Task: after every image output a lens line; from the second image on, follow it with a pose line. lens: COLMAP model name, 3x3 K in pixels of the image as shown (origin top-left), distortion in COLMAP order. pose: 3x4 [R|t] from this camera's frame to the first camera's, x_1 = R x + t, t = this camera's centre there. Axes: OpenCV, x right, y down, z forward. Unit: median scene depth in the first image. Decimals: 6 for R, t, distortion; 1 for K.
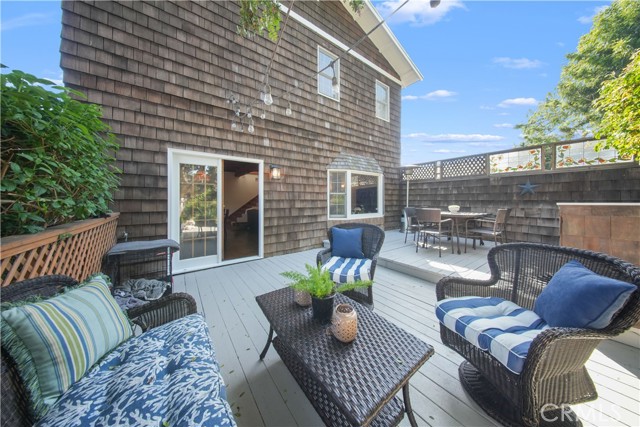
lens RADIAL K [[189.9, 0, 322.3], [0, 189.9, 203.8], [0, 0, 1]] dist [-0.000067, -0.001002]
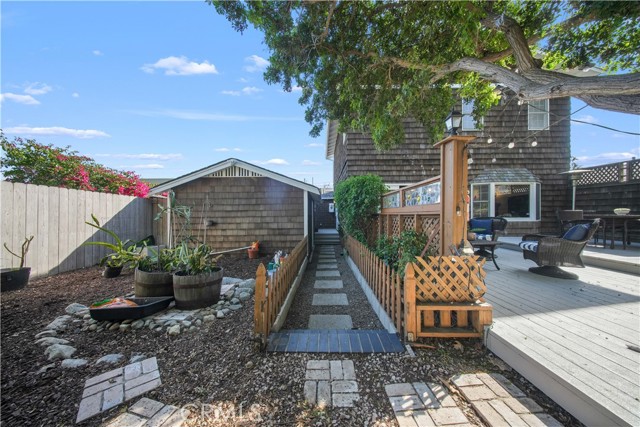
lens RADIAL K [[189.9, 0, 319.5], [0, 189.9, 213.8], [0, 0, 1]] dist [-0.000067, -0.001002]
pose [[0.783510, 0.002676, -0.621373, 0.020806], [-0.006560, 0.999971, -0.003964, 0.038338], [0.621344, 0.007182, 0.783505, -0.641440]]
